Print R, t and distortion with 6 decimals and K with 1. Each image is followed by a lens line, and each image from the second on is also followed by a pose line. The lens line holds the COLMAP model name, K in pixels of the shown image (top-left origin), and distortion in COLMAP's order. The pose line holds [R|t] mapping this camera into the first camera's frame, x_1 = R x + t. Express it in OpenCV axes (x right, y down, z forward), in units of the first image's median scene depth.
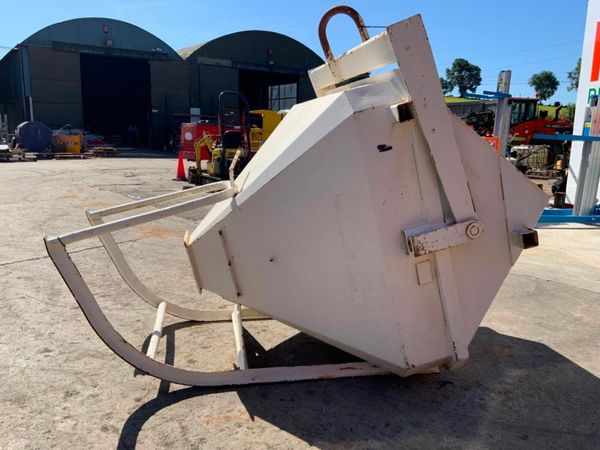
lens RADIAL K [[498.4, 0, 300.0], [0, 498.4, 225.0], [0, 0, 1]] dist [0.063406, -0.129210]
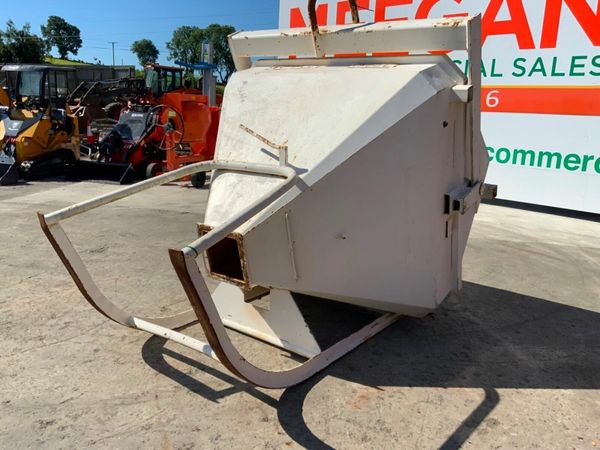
lens RADIAL K [[498.4, 0, 300.0], [0, 498.4, 225.0], [0, 0, 1]] dist [0.063406, -0.129210]
pose [[0.740964, -0.136161, 0.657596, -0.263615], [0.092484, 0.990589, 0.100901, -0.021307], [-0.665146, -0.013947, 0.746583, 0.106347]]
